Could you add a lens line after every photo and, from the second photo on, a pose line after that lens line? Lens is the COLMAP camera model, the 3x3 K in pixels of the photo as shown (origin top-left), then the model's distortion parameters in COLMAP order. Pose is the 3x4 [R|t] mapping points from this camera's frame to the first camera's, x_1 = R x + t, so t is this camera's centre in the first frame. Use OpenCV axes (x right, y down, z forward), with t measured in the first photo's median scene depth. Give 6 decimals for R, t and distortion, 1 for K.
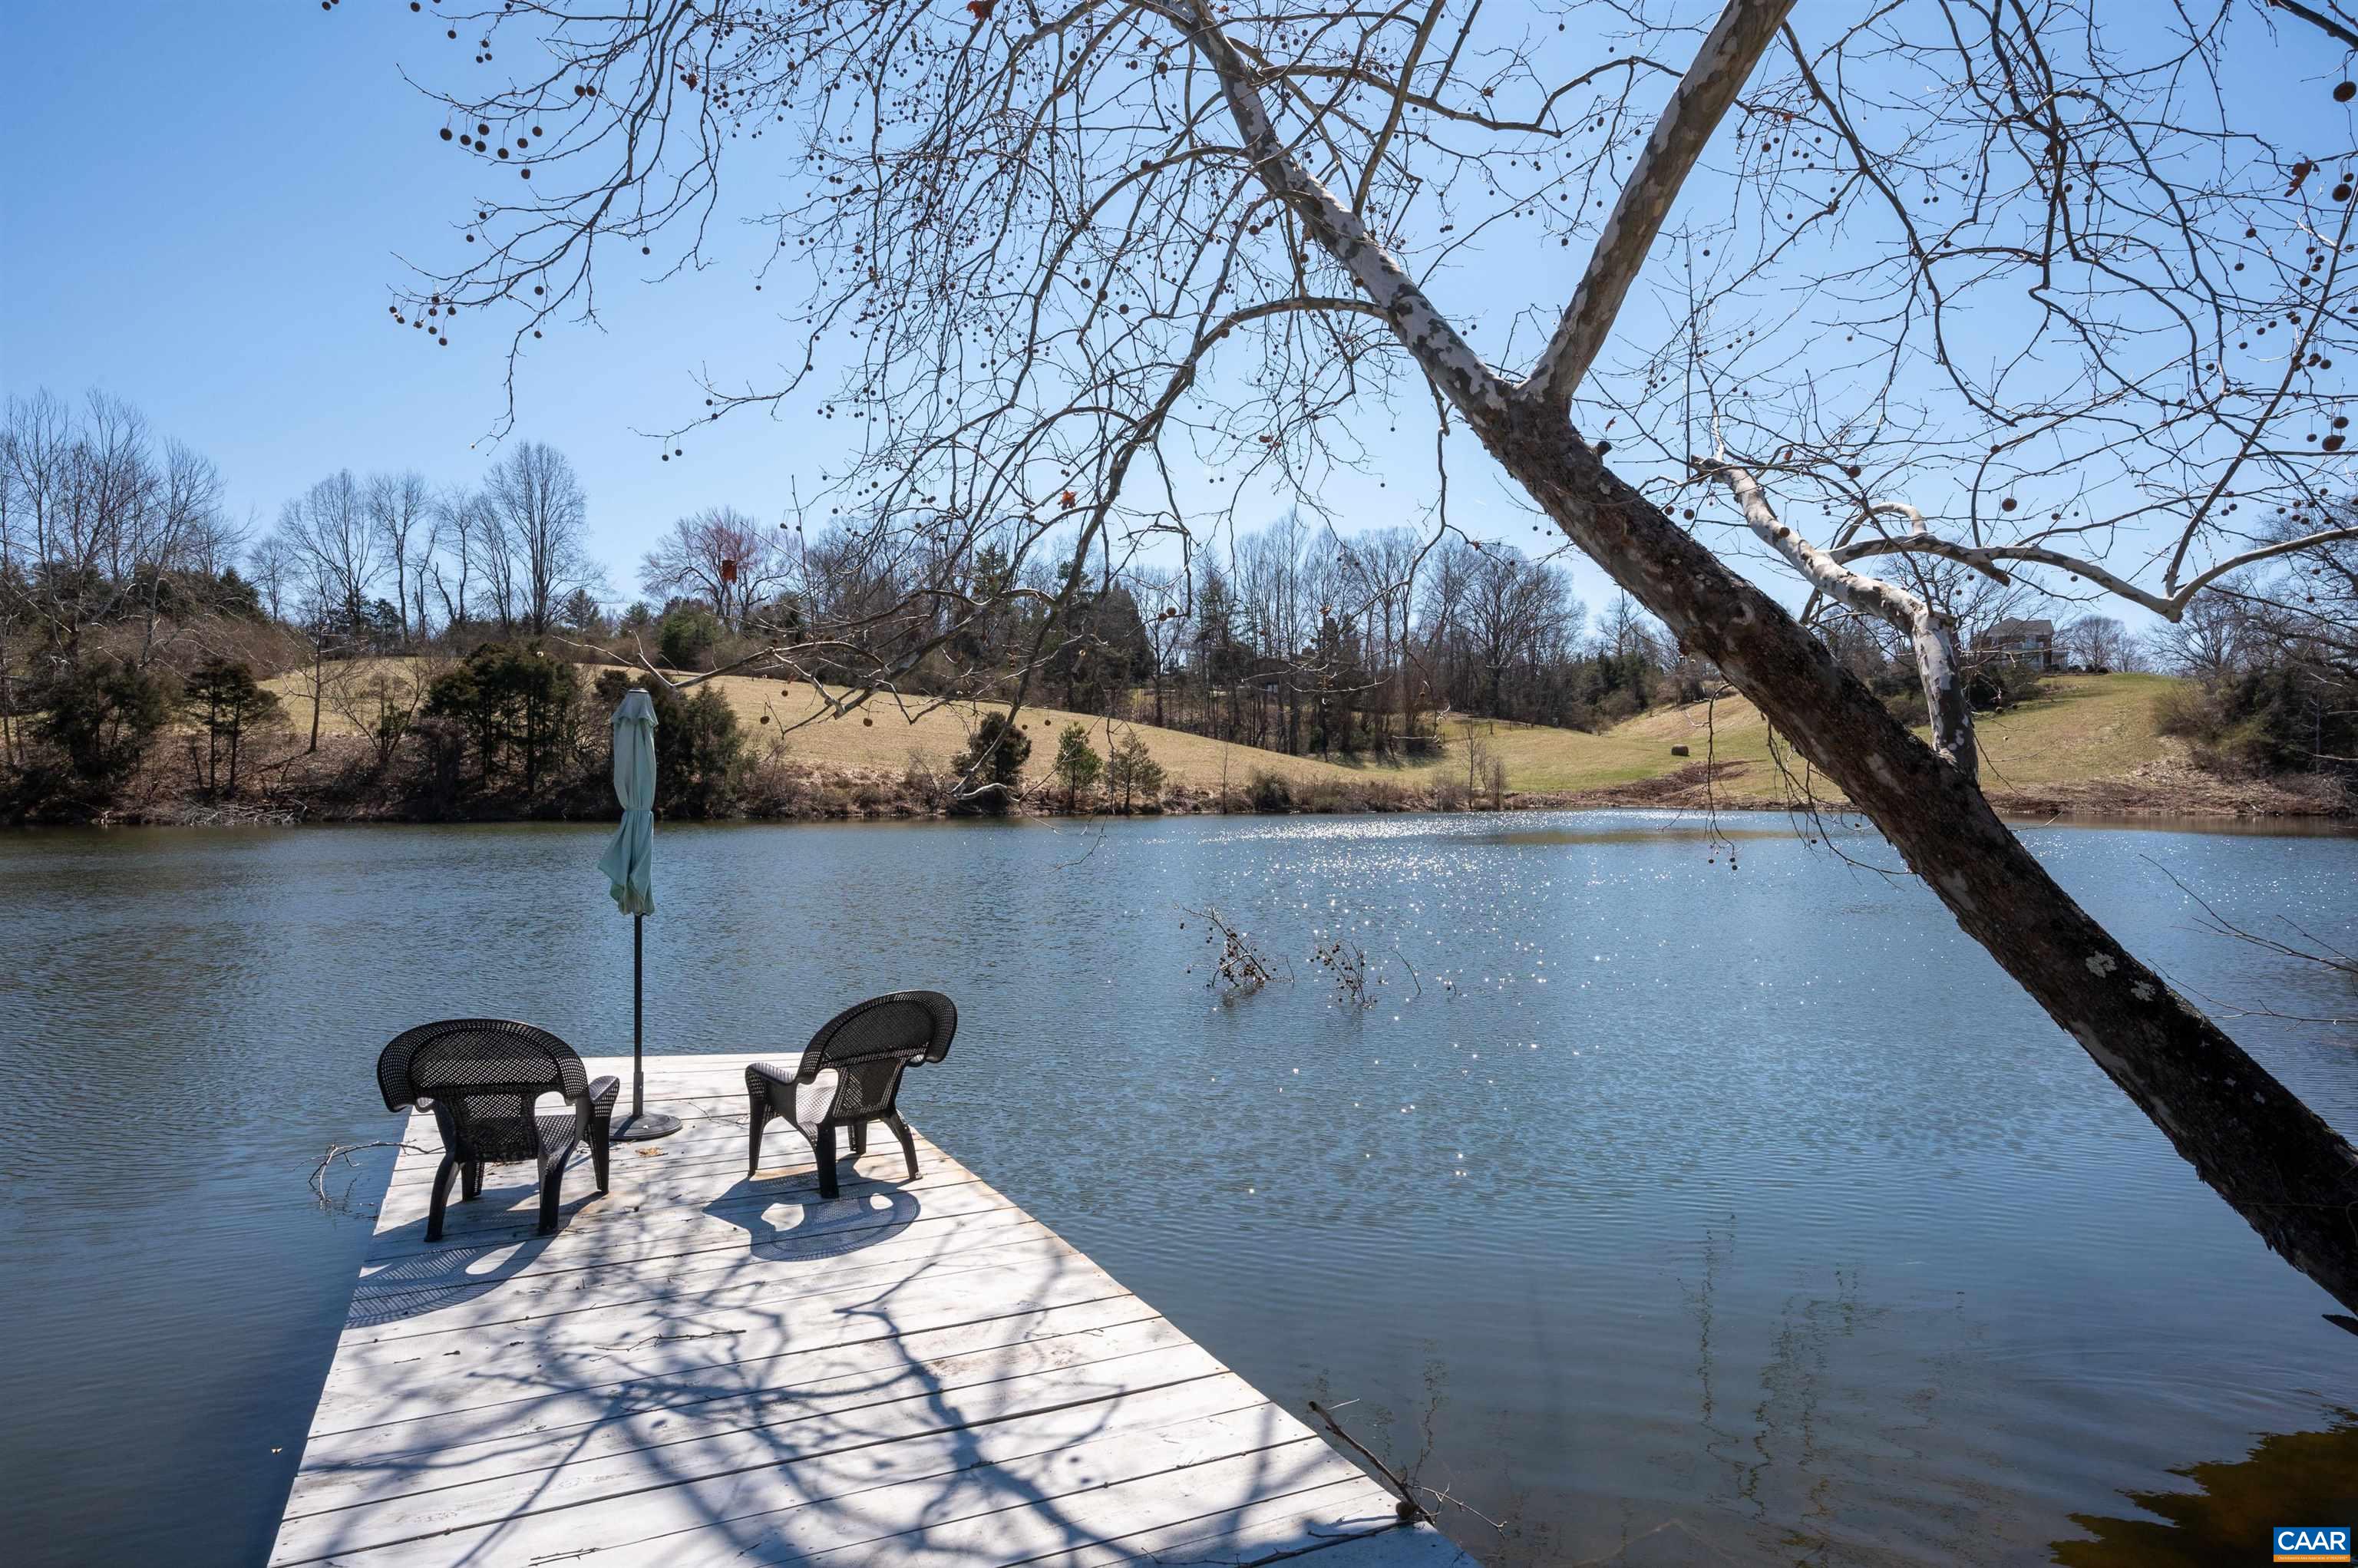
lens RADIAL K [[1375.5, 0, 1179.0], [0, 1375.5, 784.0], [0, 0, 1]] dist [-0.000988, -0.000045]
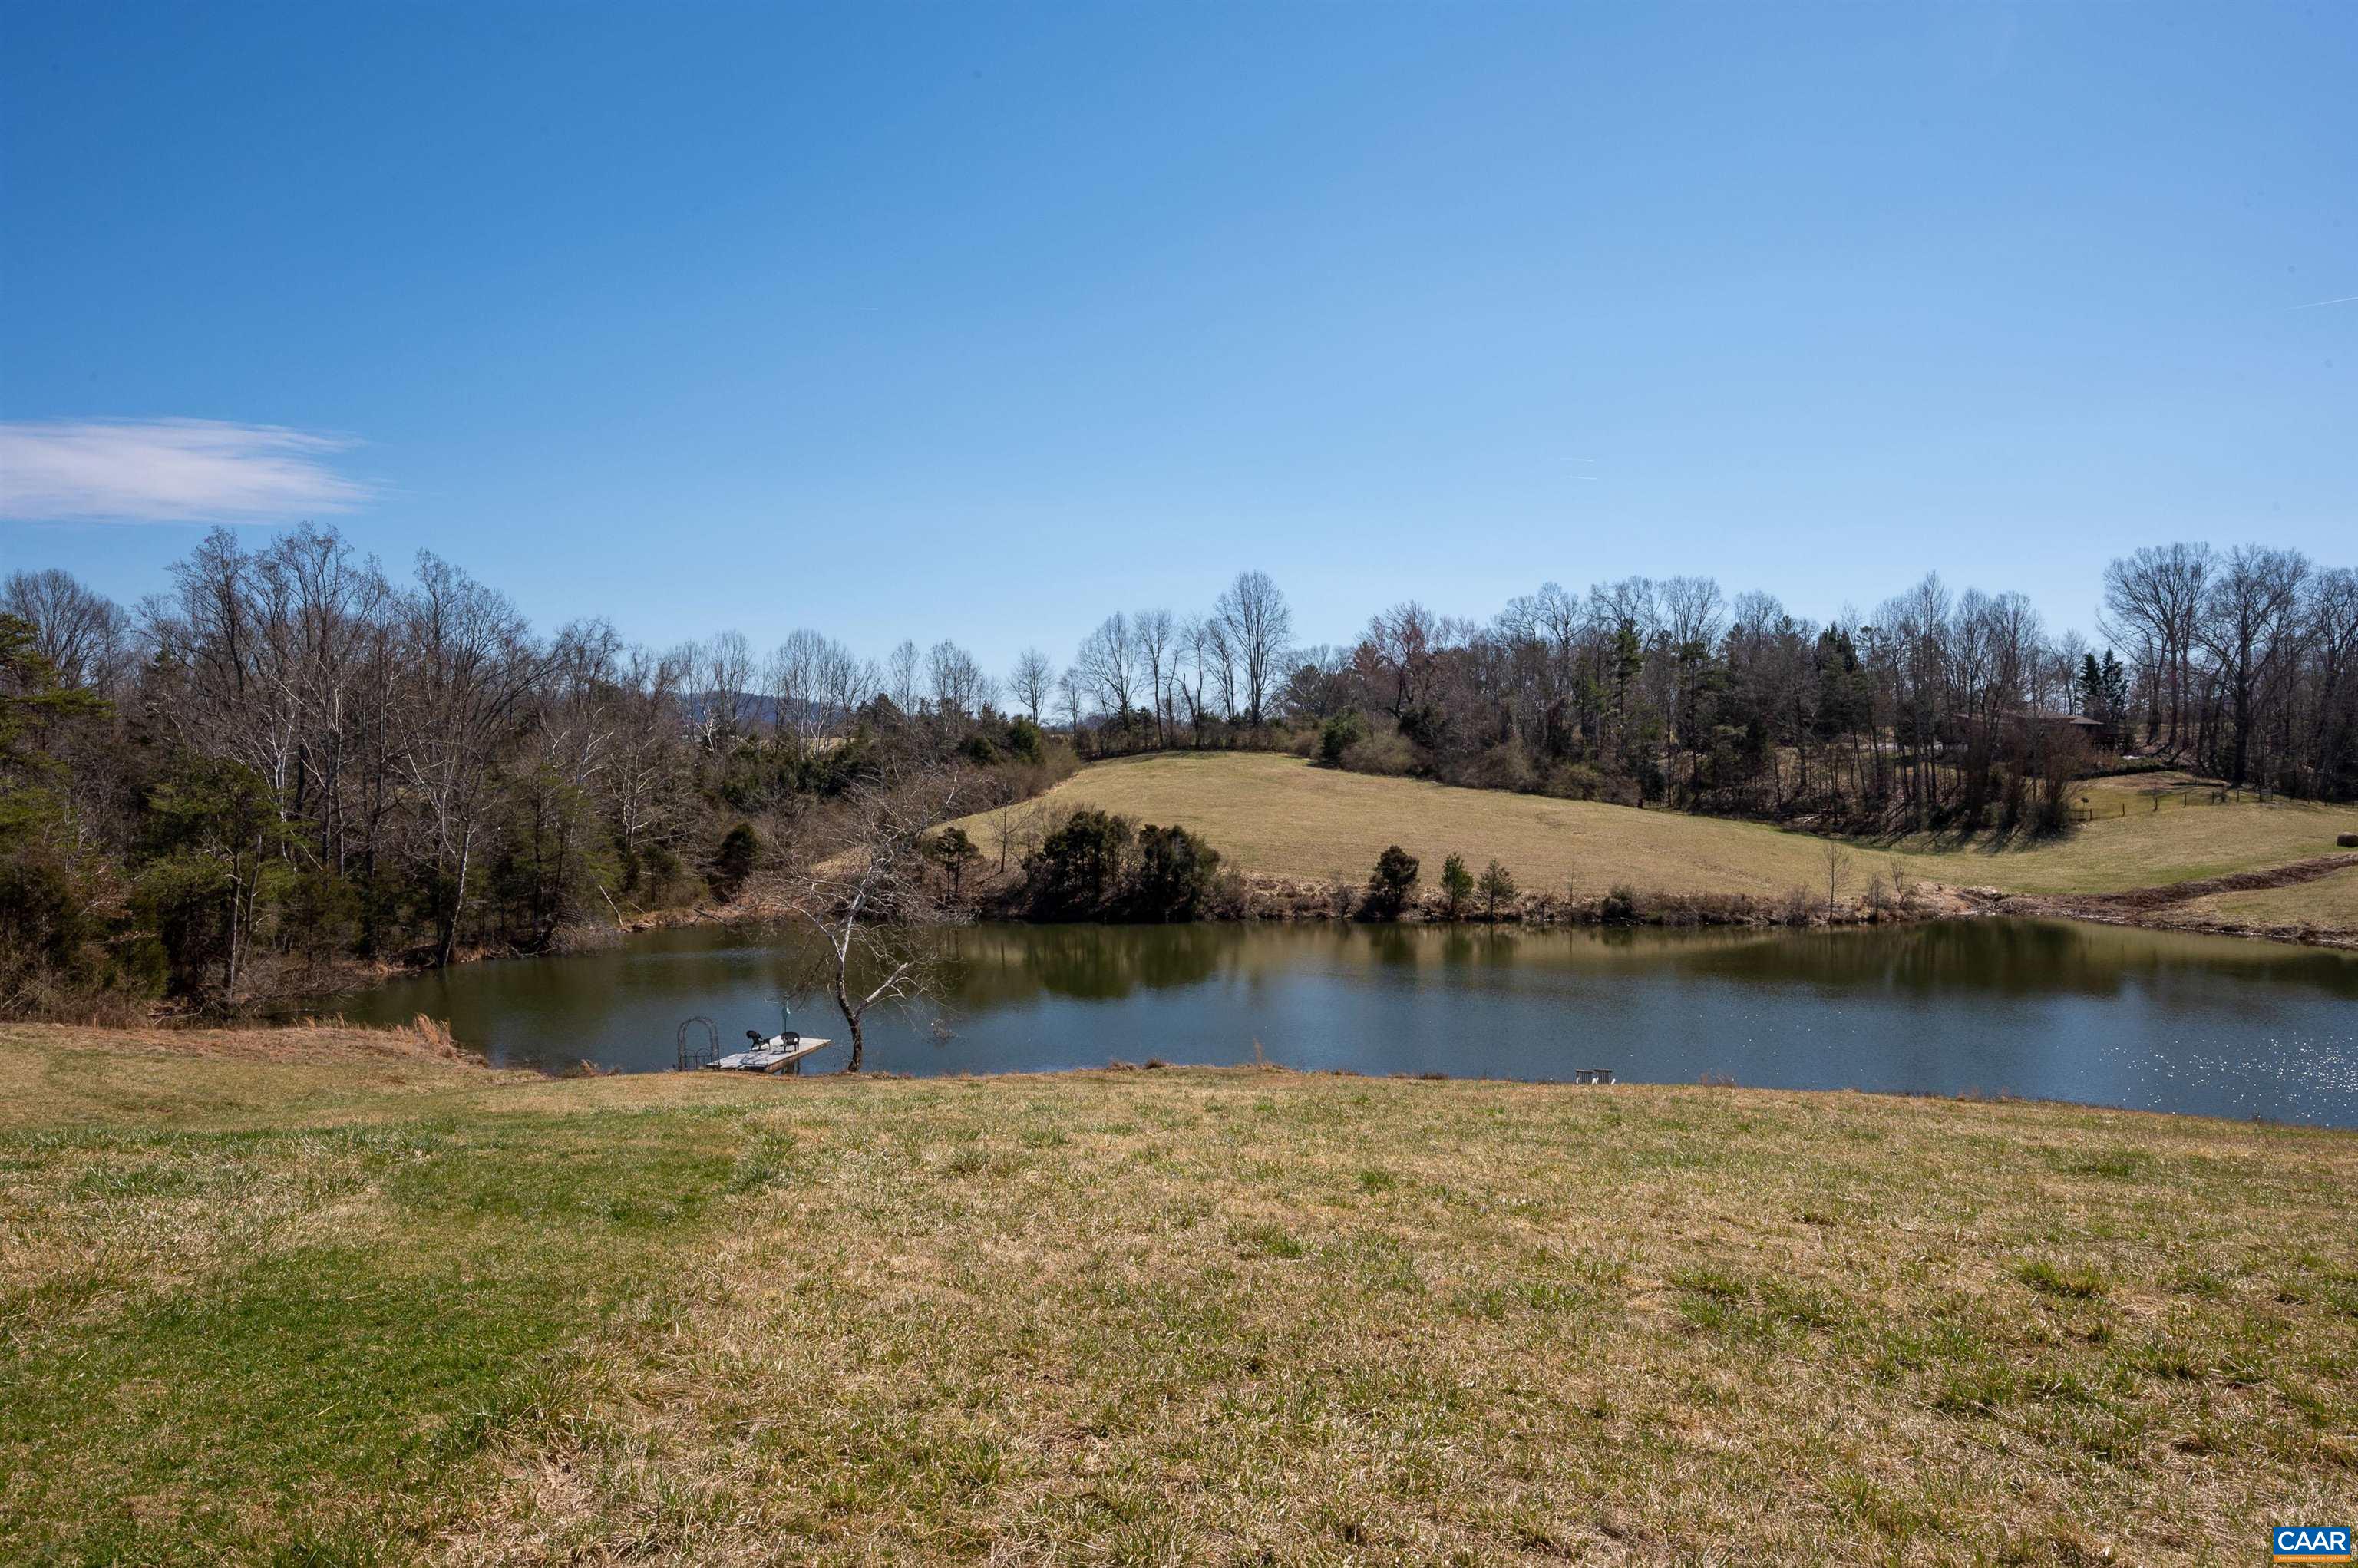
lens RADIAL K [[1614.4, 0, 1179.0], [0, 1614.4, 784.0], [0, 0, 1]] dist [-0.000996, -0.003696]
pose [[0.824147, -0.000913, -0.566376, 0.534886], [0.002217, 0.999996, 0.001613, -0.102696], [0.566372, -0.002585, 0.824146, -0.424031]]
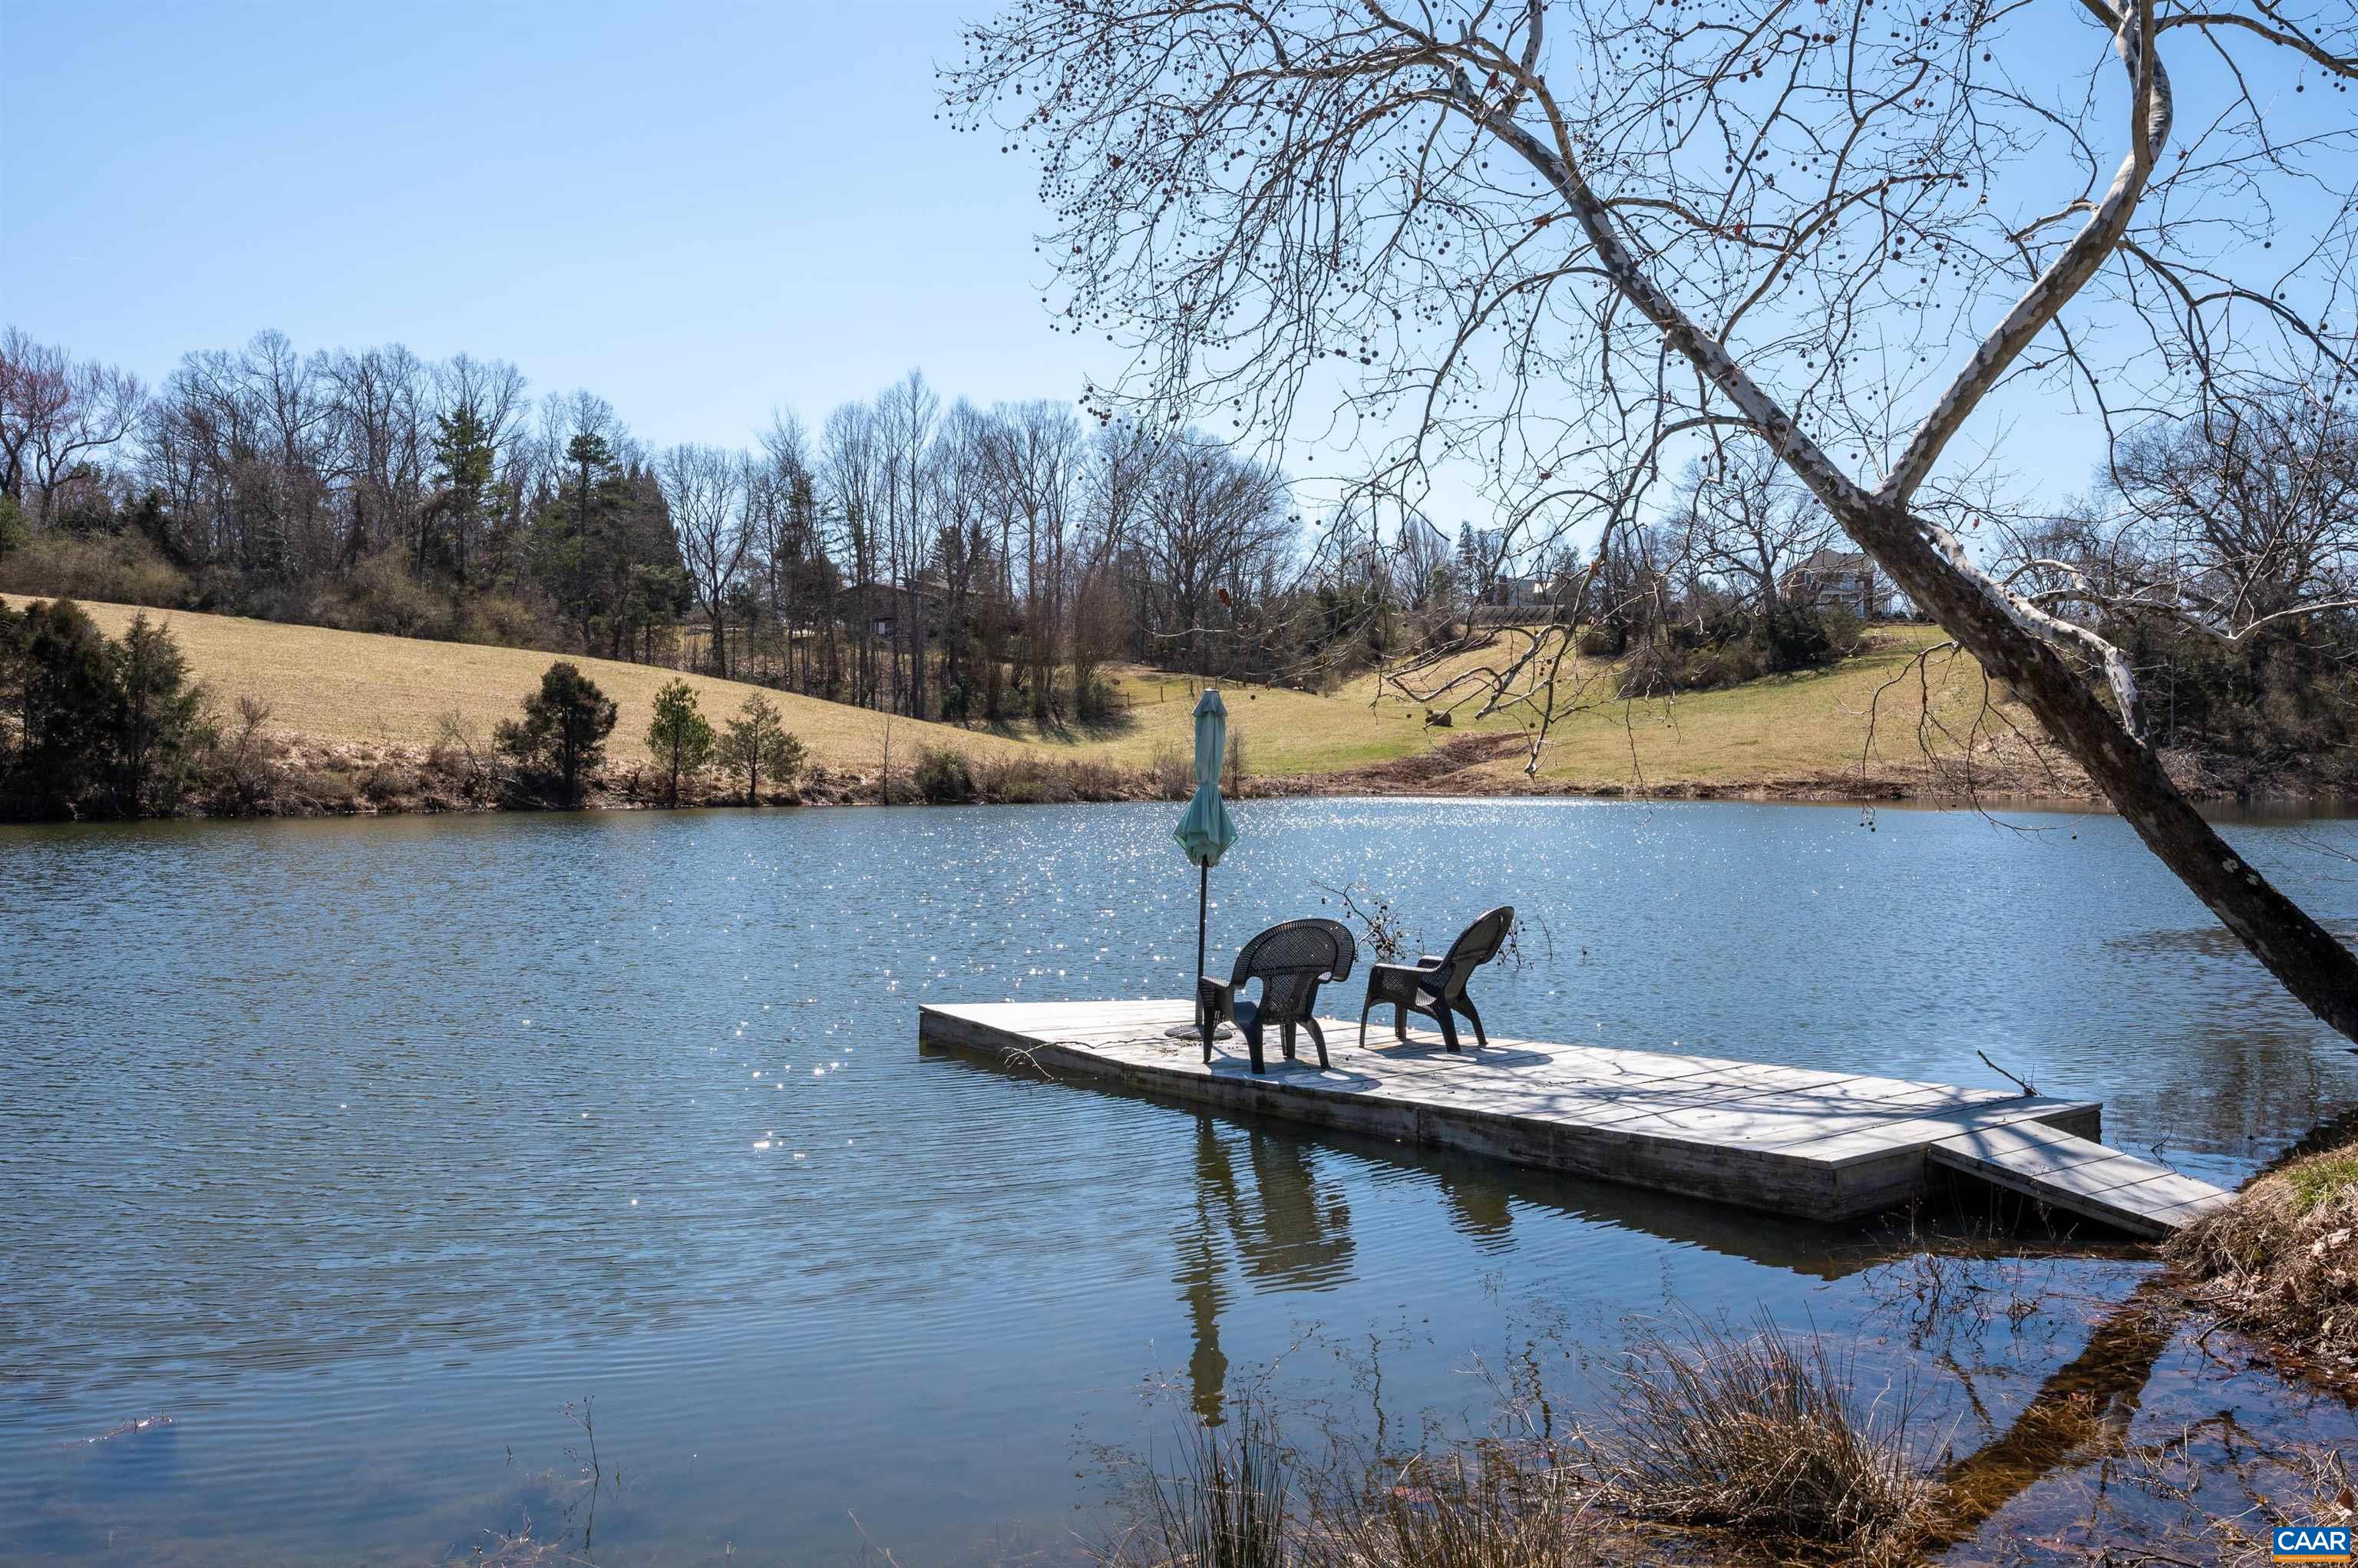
lens RADIAL K [[2024.4, 0, 1179.0], [0, 2024.4, 784.0], [0, 0, 1]] dist [-0.000112, 0.000177]
pose [[0.970409, -0.005066, 0.241414, -0.067306], [0.002790, 0.999948, 0.009767, 0.000069], [-0.241451, -0.008805, 0.970373, -0.062949]]
